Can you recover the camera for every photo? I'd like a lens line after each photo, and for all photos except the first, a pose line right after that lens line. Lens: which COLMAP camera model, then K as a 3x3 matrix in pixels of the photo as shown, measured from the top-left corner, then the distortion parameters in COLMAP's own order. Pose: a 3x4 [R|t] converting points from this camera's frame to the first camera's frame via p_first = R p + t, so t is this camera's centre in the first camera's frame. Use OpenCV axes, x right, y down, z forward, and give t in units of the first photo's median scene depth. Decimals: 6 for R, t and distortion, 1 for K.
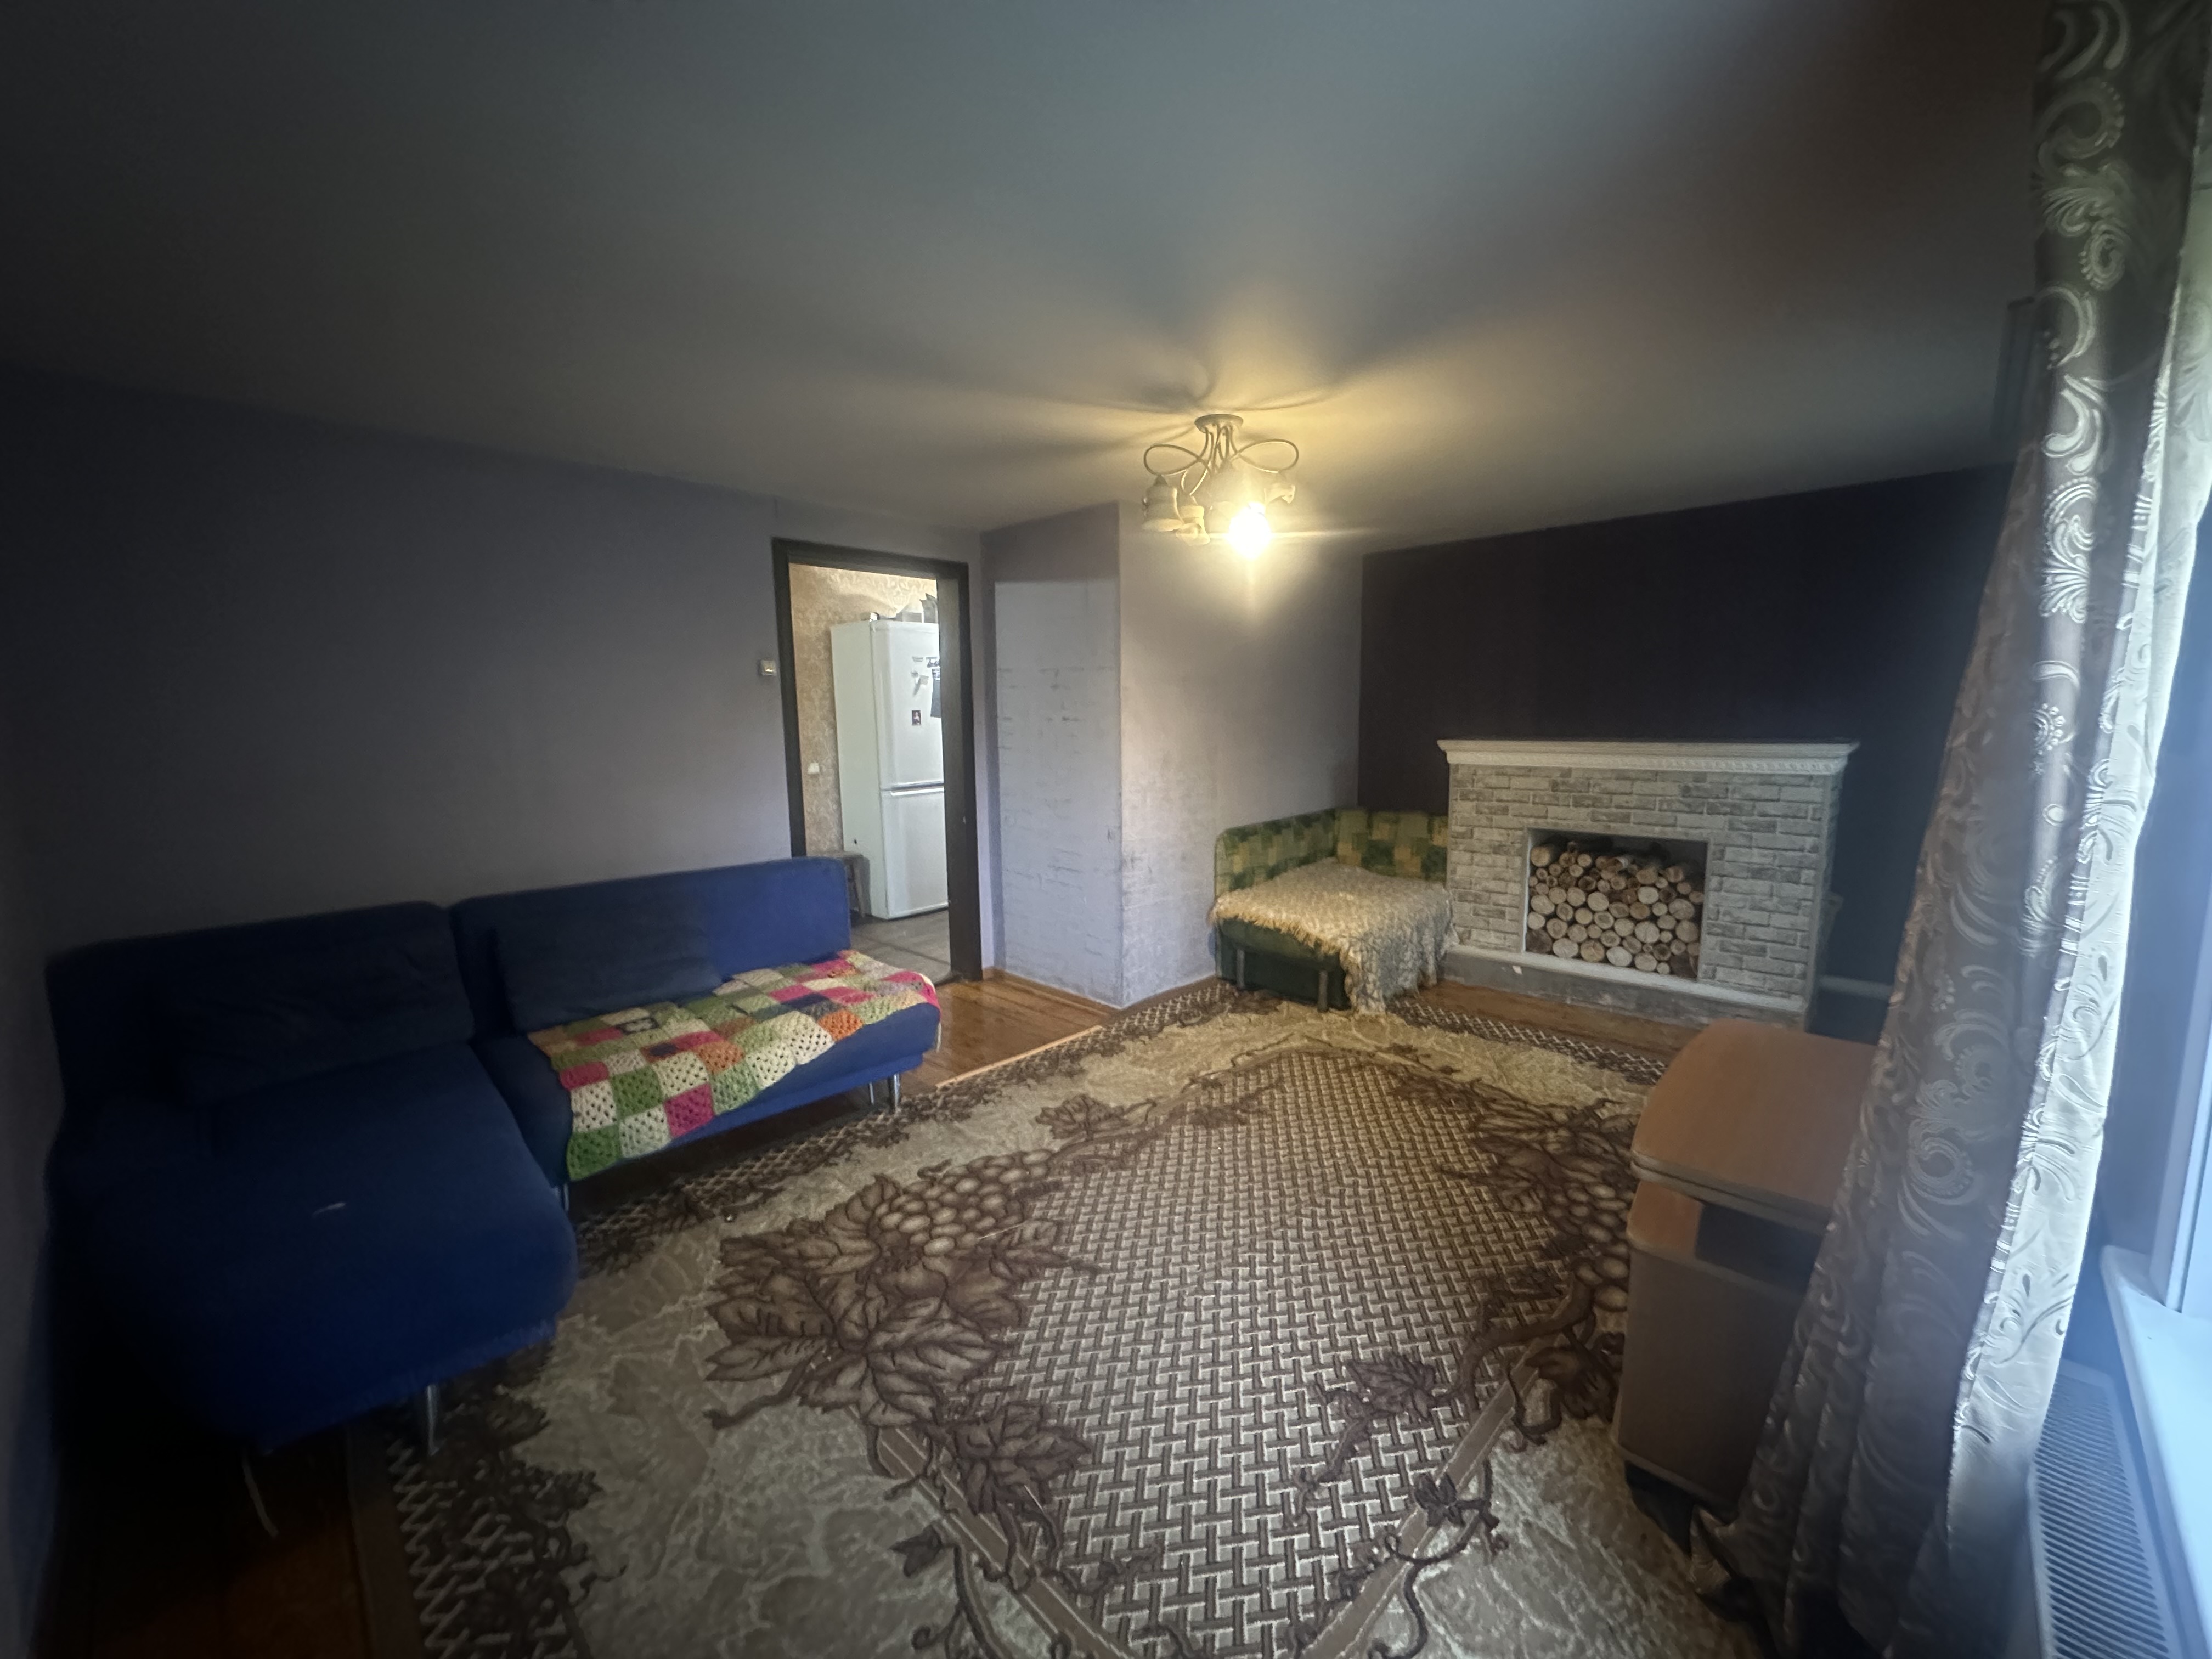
lens RADIAL K [[877.9, 0, 1105.9], [0, 877.9, 820.1], [0, 0, 1]] dist [-0.004926, 0.000856]
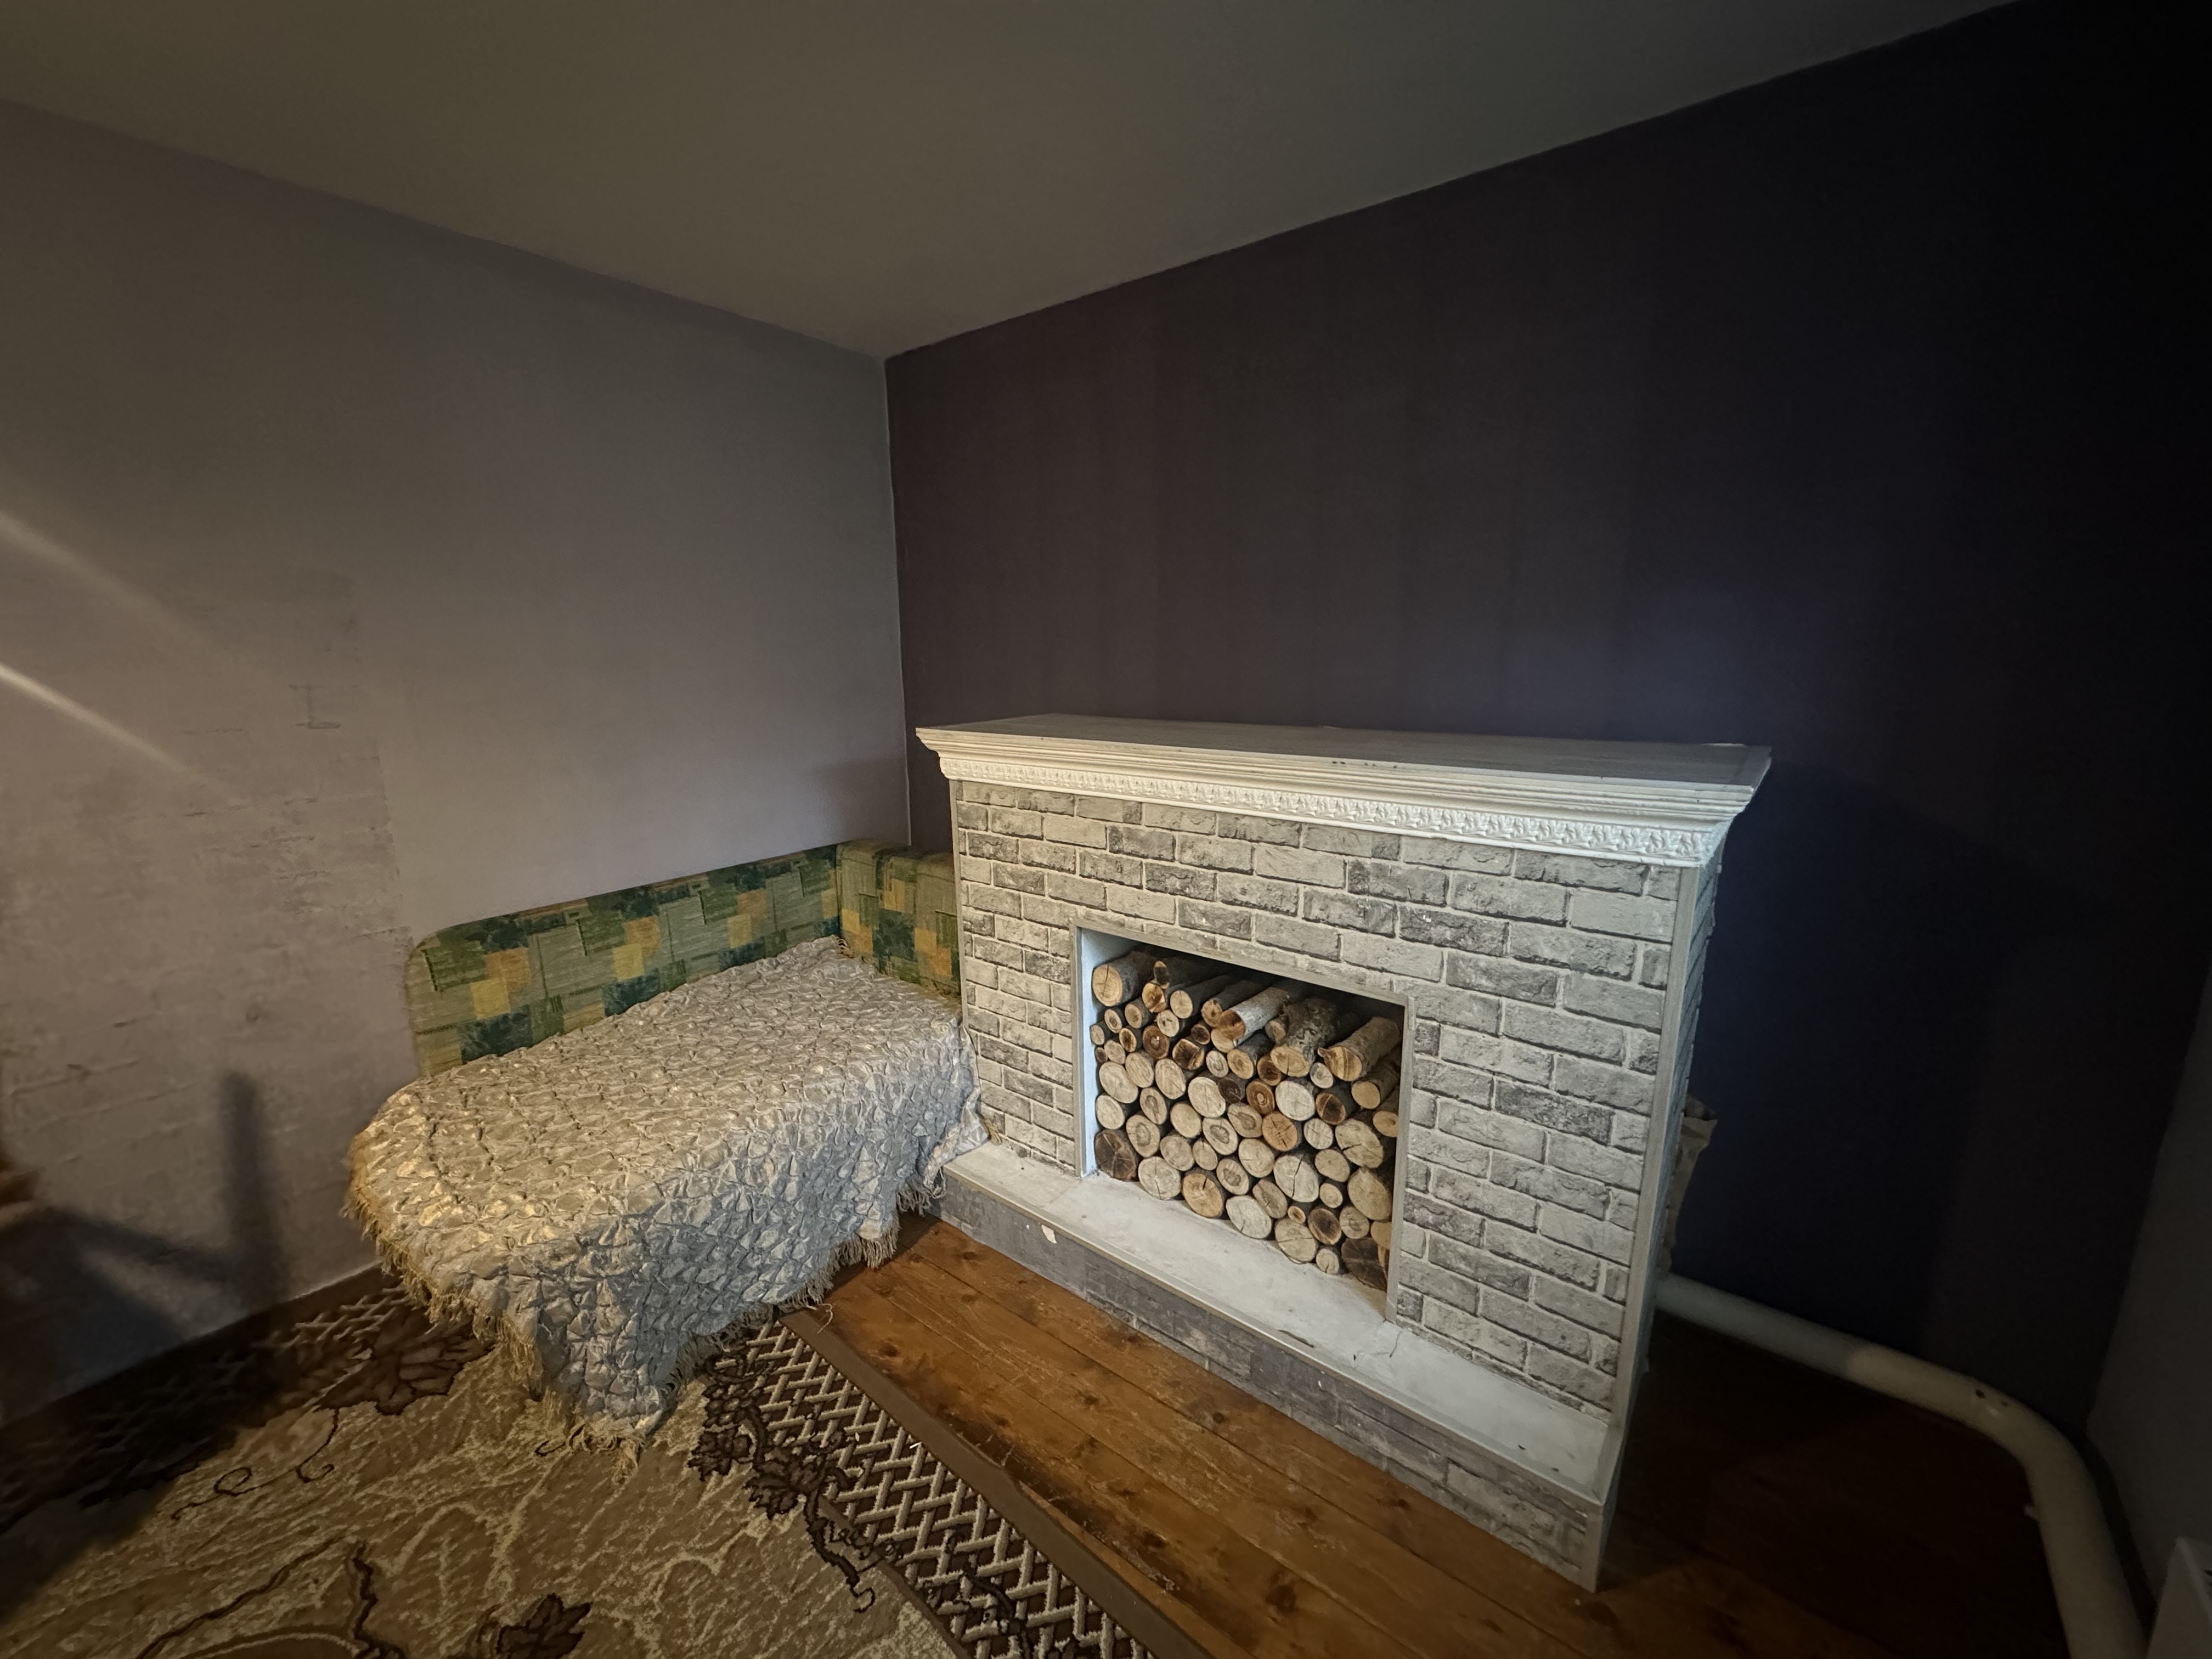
lens RADIAL K [[877.9, 0, 1112.9], [0, 877.9, 820.2], [0, 0, 1]] dist [-0.004926, 0.000856]
pose [[0.994444, -0.011032, 0.104685, 0.615516], [0.003991, 0.997730, 0.067228, -0.104088], [-0.105189, -0.066436, 0.992231, 0.746098]]
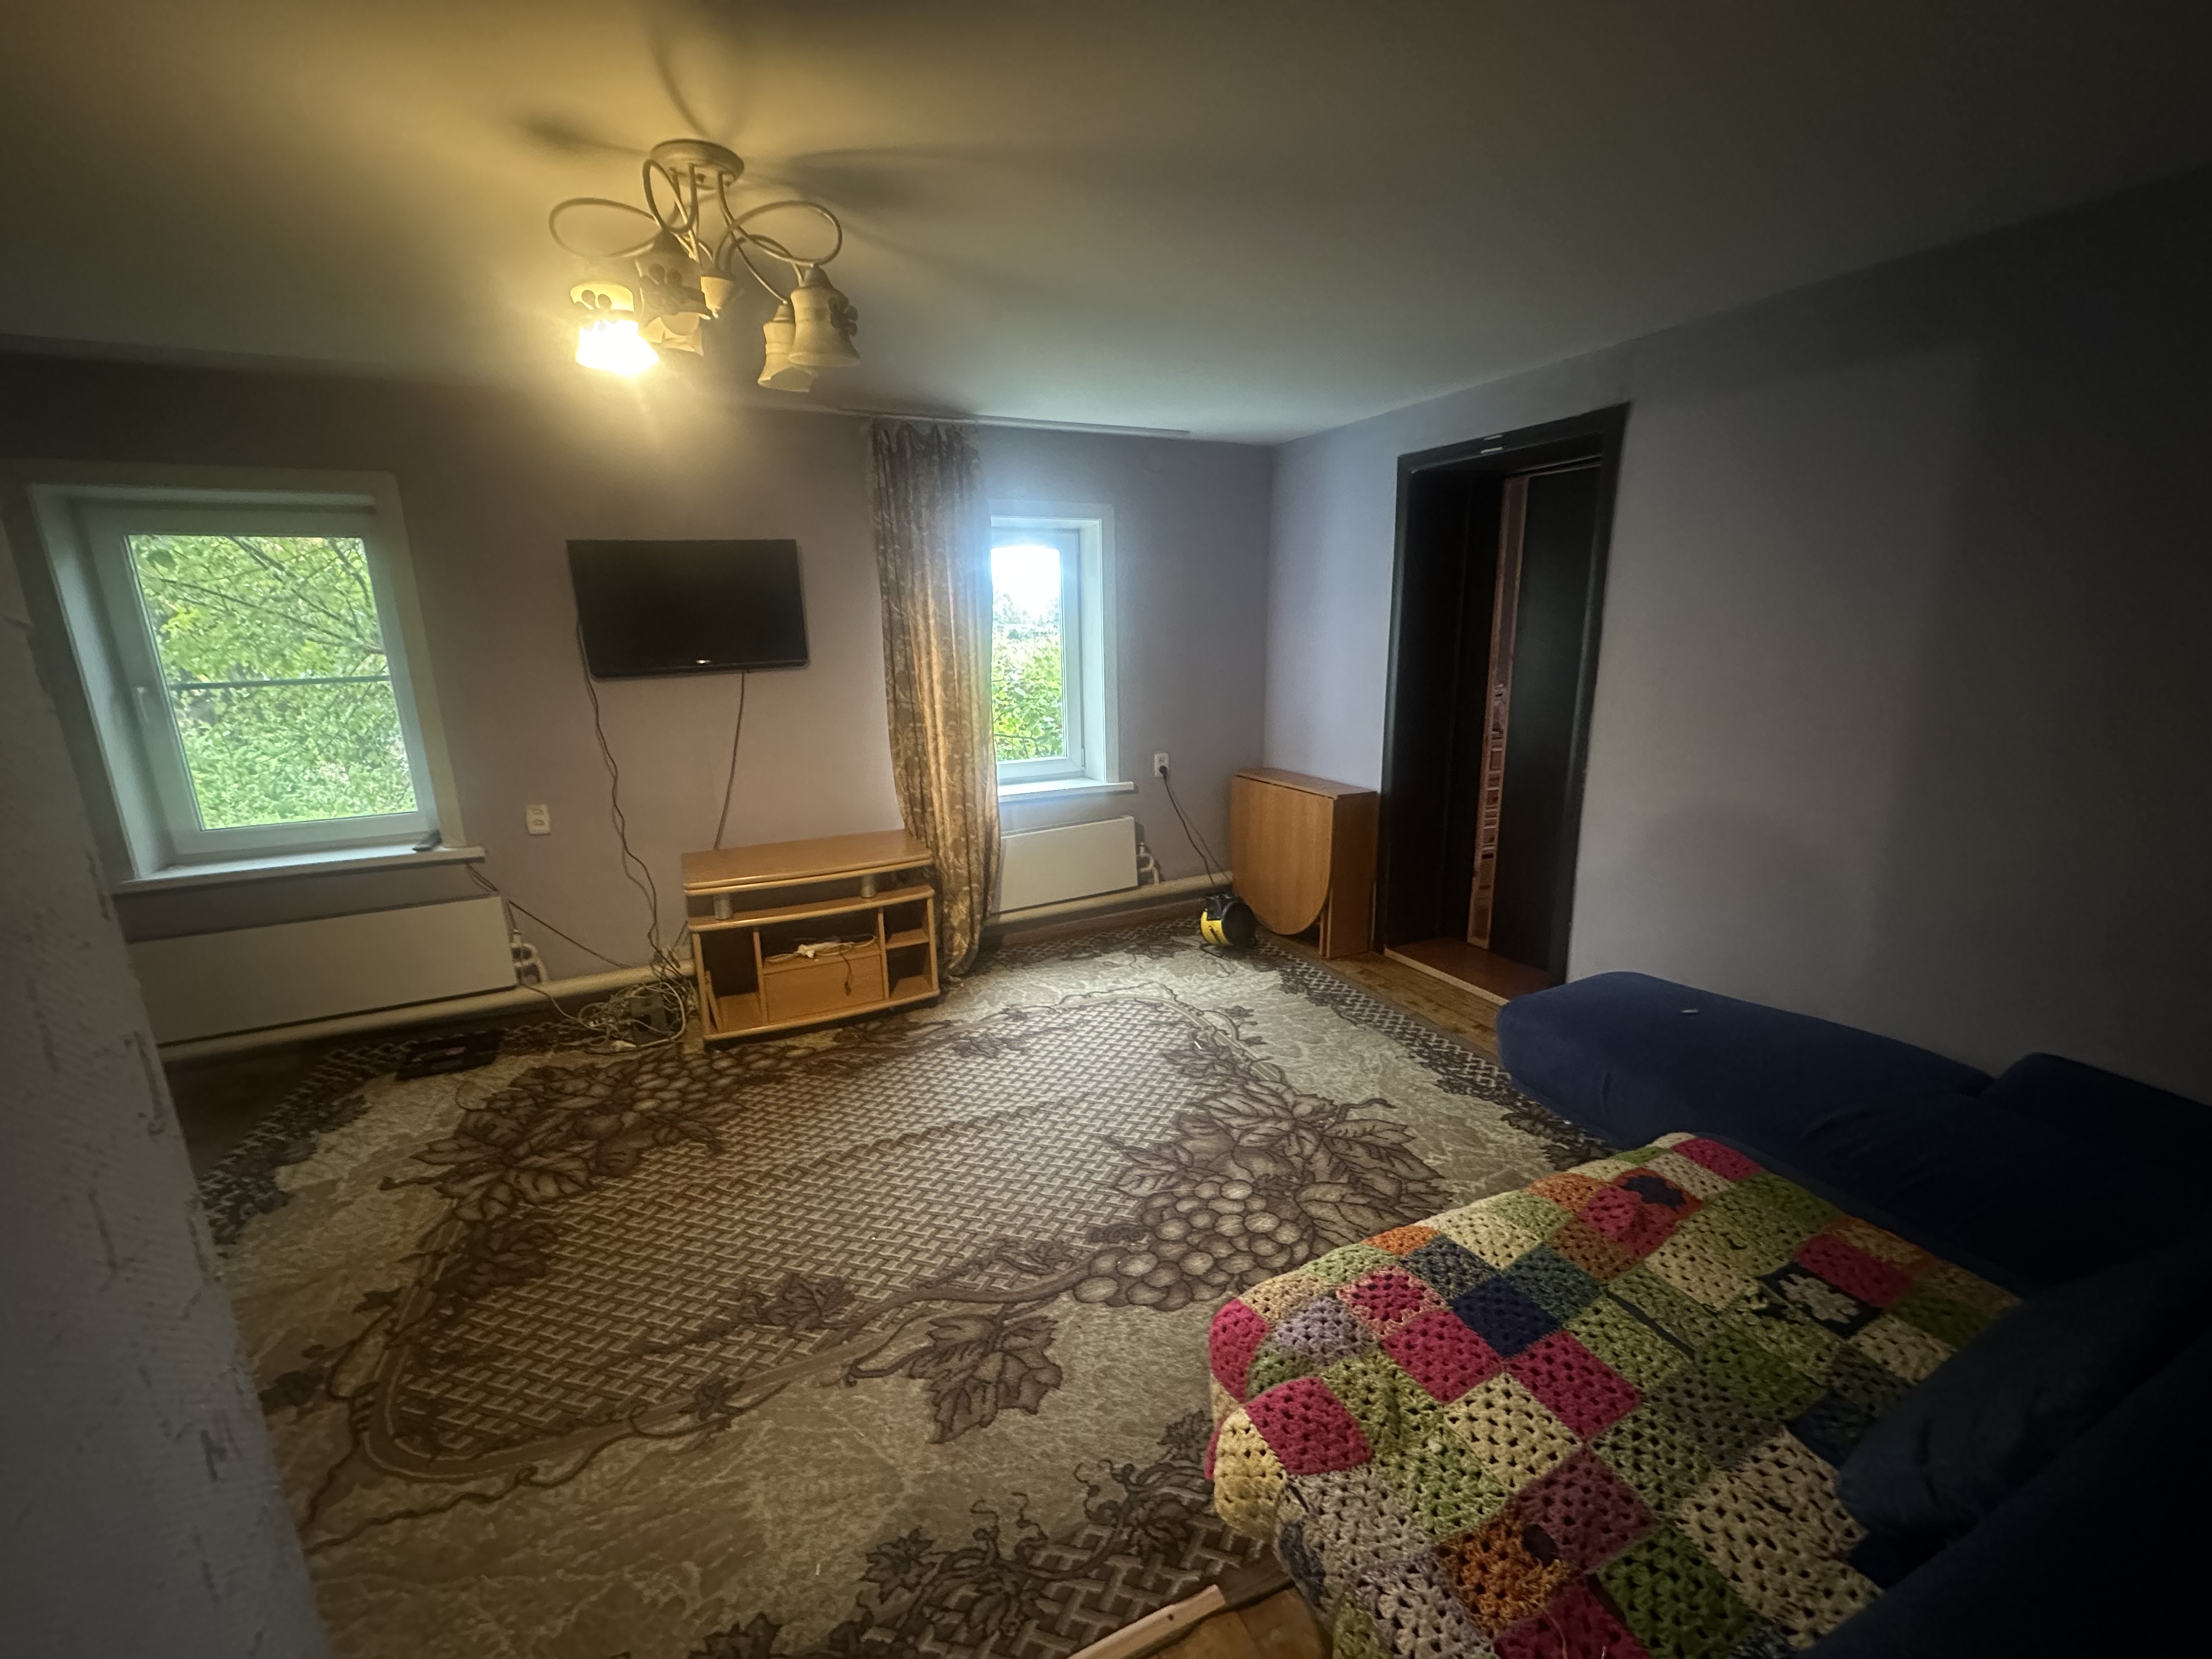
lens RADIAL K [[877.9, 0, 1116.2], [0, 877.9, 825.0], [0, 0, 1]] dist [-0.004926, 0.000856]
pose [[-0.937296, -0.045462, 0.345557, -0.292053], [0.078528, 0.938417, 0.336462, -0.192570], [-0.339572, 0.342500, -0.876005, 1.342149]]
